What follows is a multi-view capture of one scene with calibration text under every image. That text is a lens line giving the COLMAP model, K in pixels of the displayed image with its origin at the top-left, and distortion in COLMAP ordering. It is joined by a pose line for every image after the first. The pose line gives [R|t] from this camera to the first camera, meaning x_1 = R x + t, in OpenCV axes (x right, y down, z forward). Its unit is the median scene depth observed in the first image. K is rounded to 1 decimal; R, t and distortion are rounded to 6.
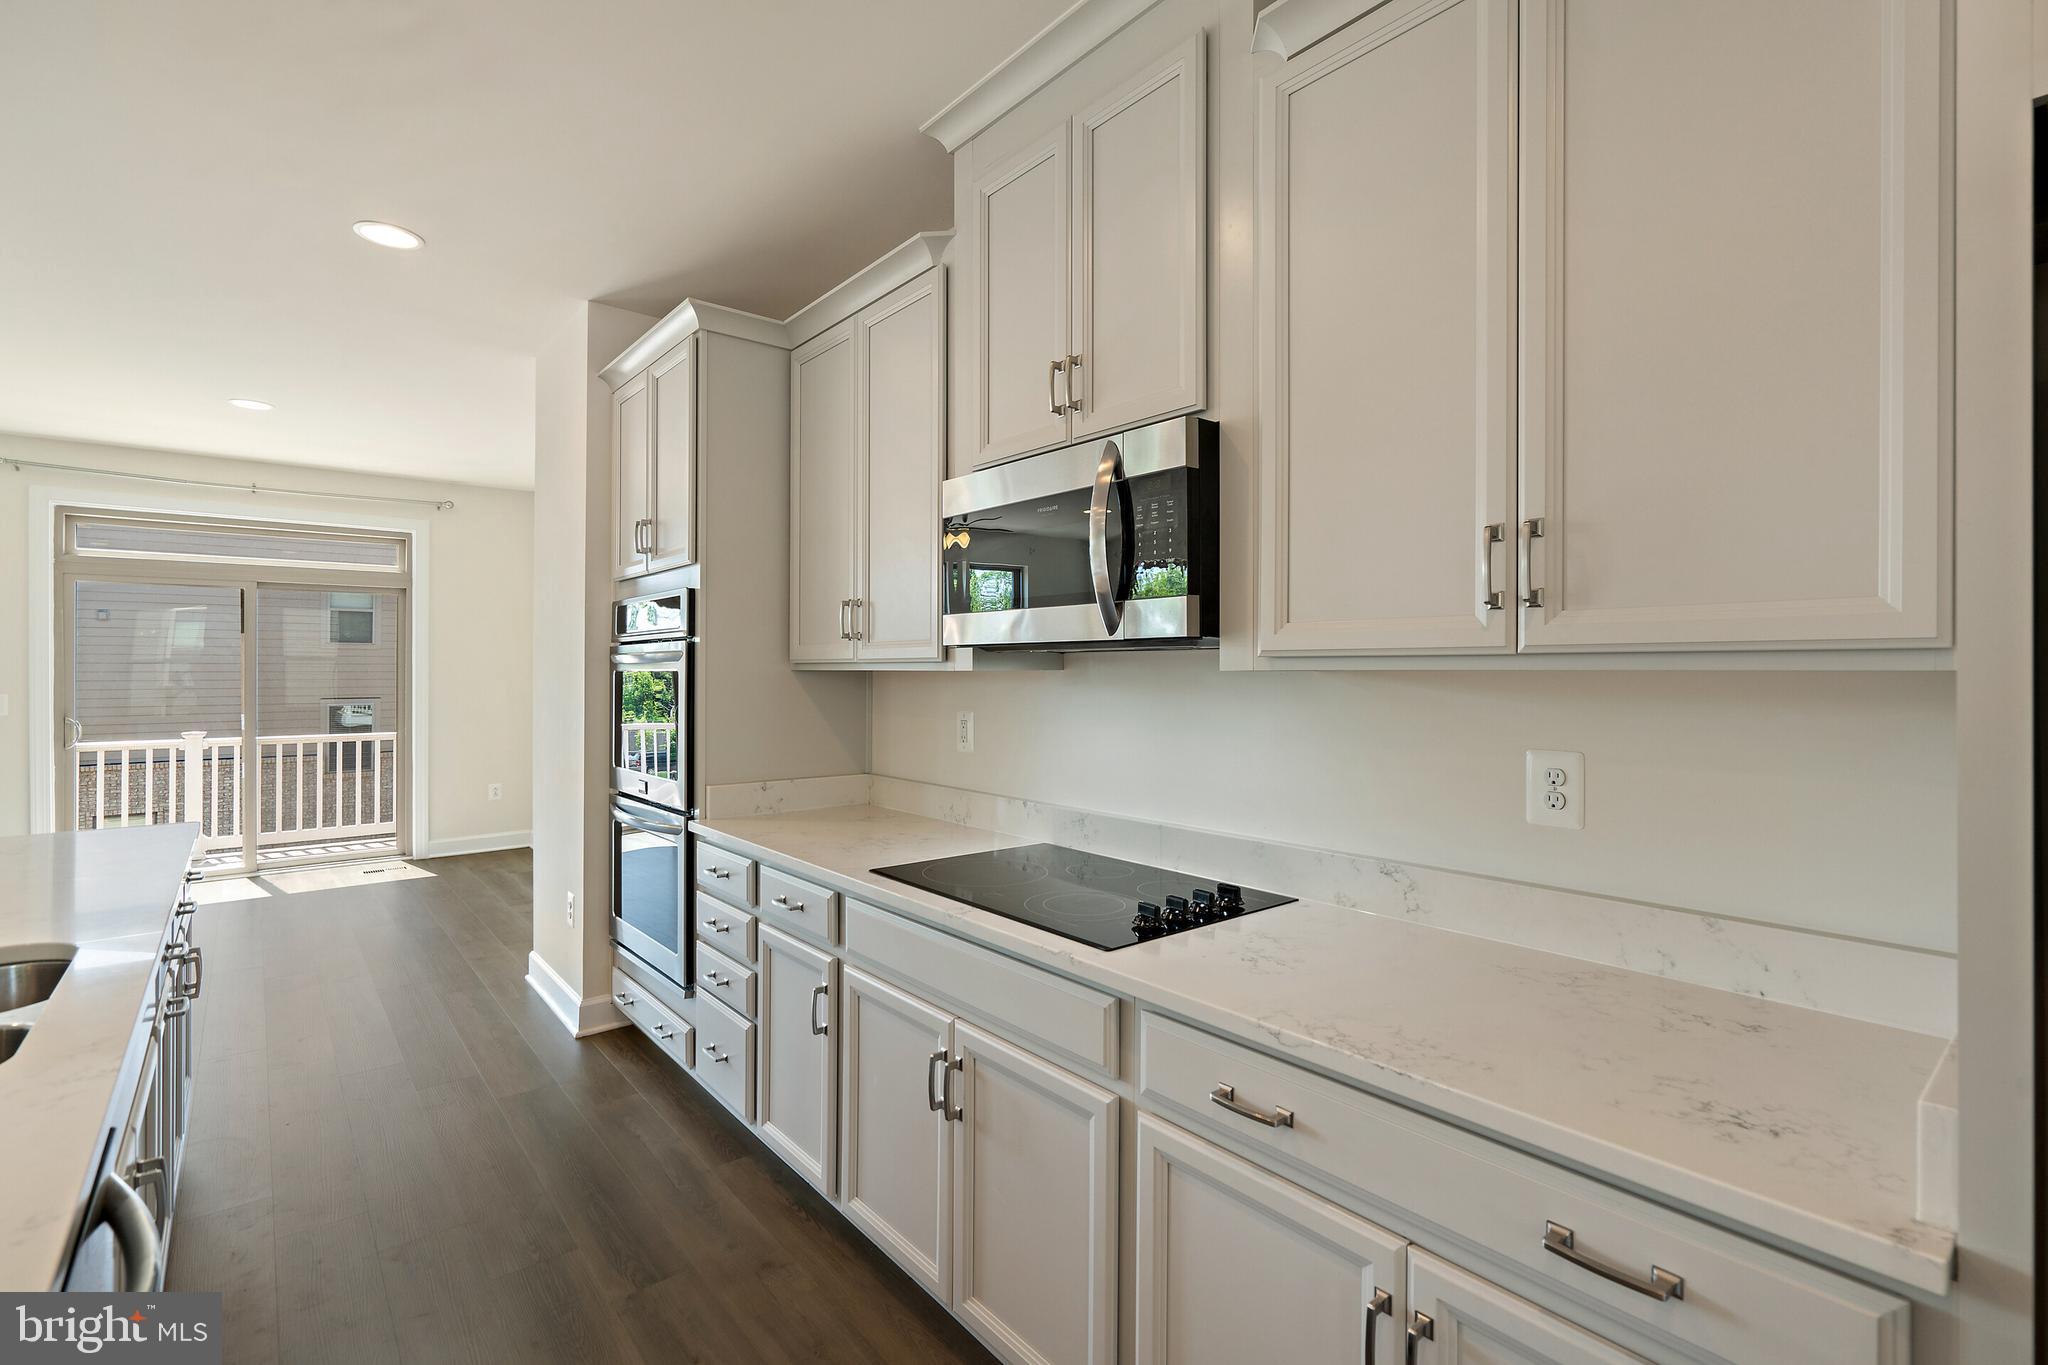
lens RADIAL K [[925.5, 0, 1018.8], [0, 925.5, 674.9], [0, 0, 1]] dist [-0.008128, 0.002941]
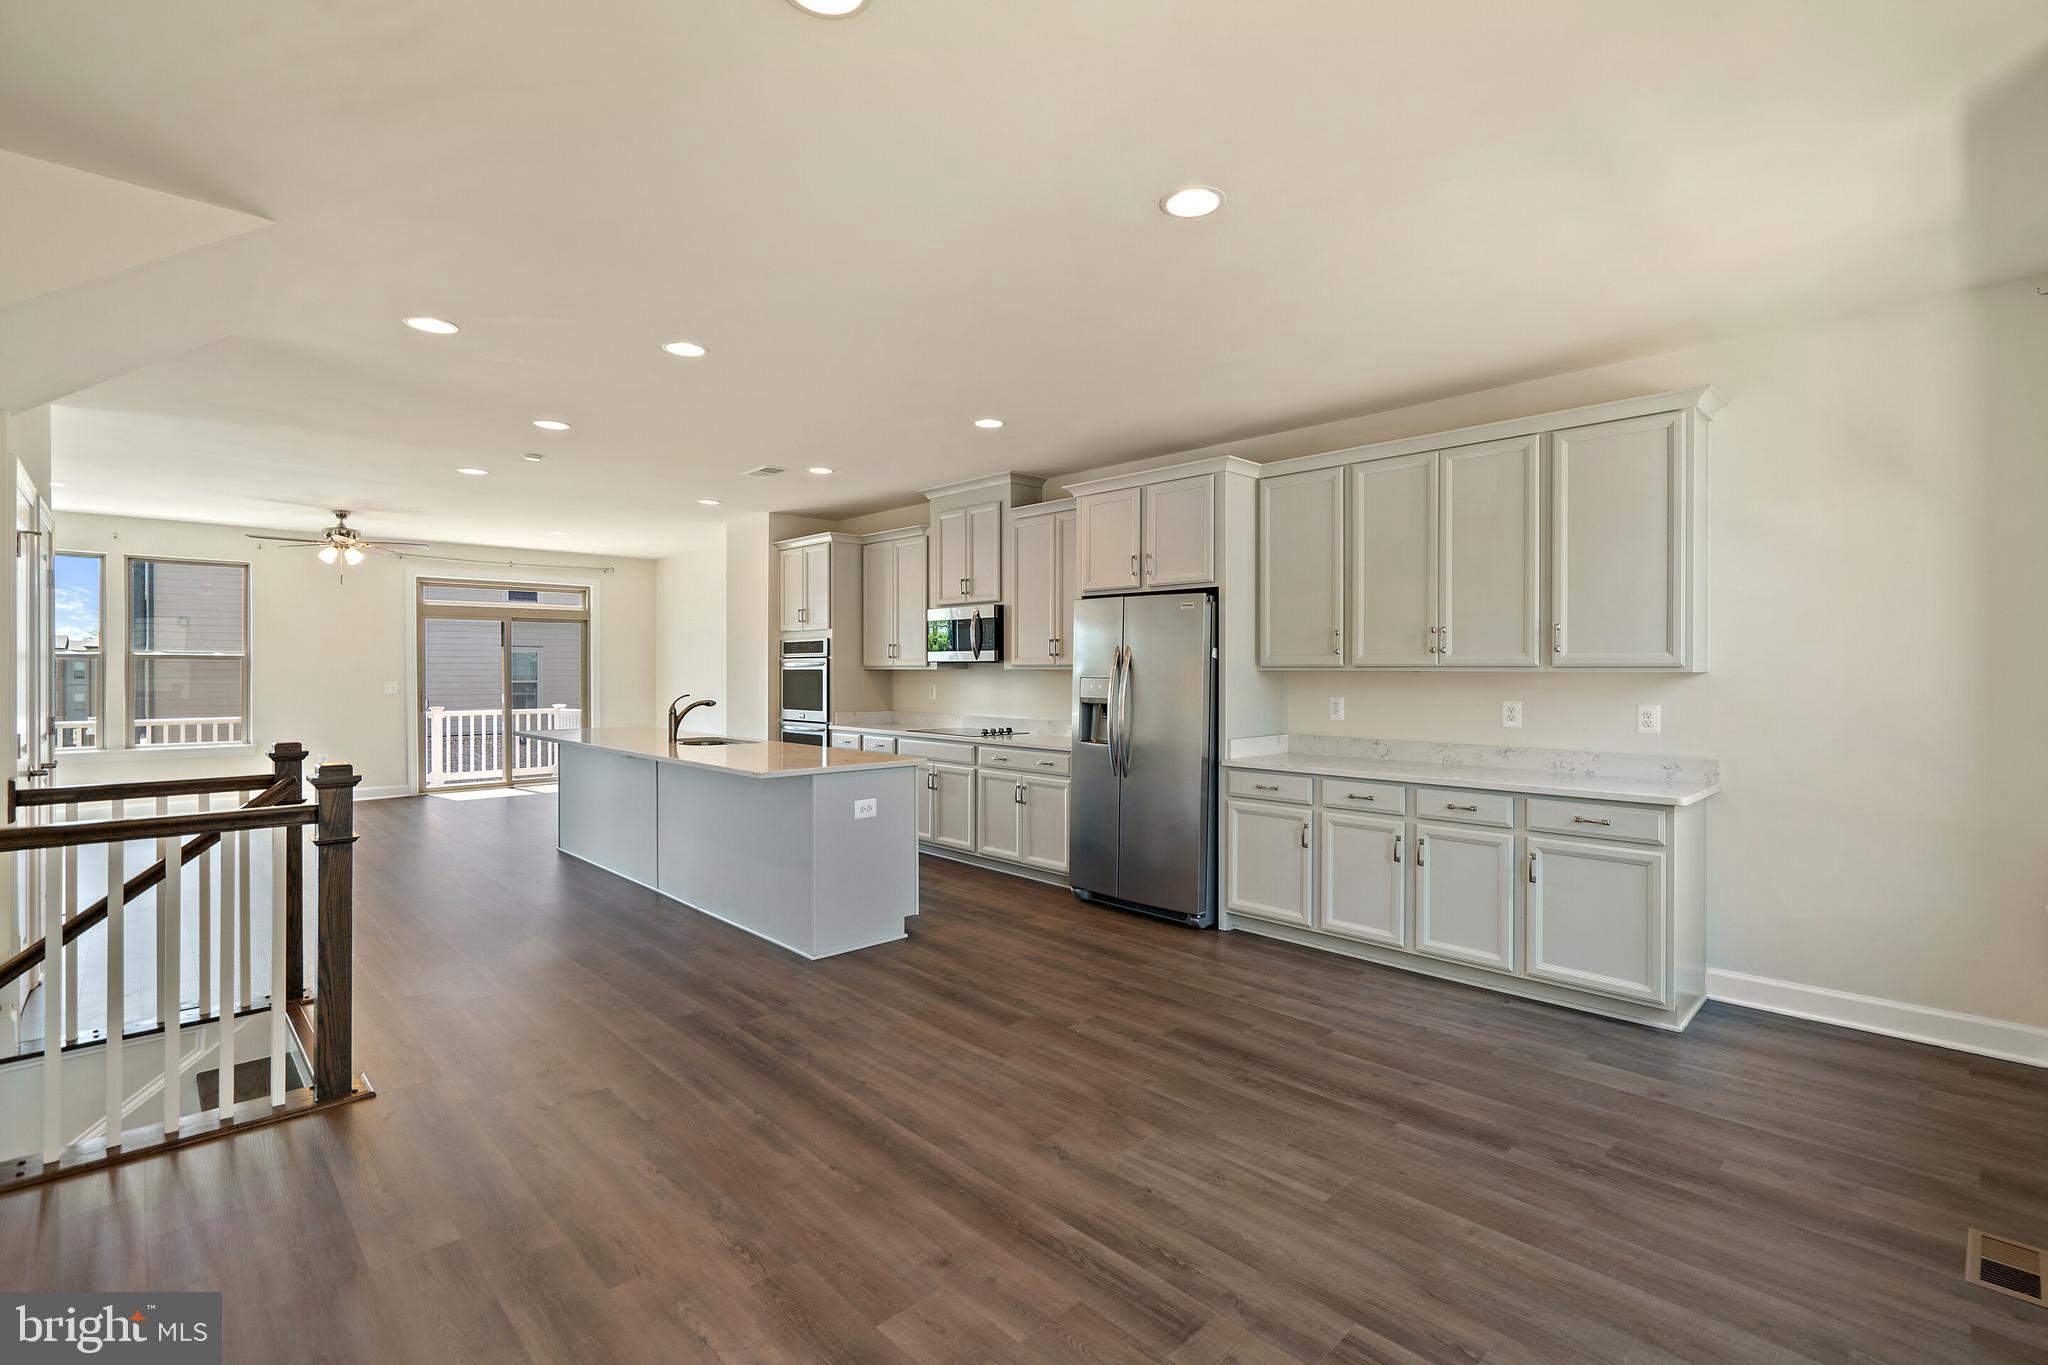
lens RADIAL K [[925.5, 0, 1019.4], [0, 925.5, 672.5], [0, 0, 1]] dist [-0.008128, 0.002941]
pose [[0.997739, -0.002745, 0.067148, 0.016997], [0.002560, 0.999993, 0.002837, -0.002383], [-0.067155, -0.002659, 0.997739, -2.096384]]
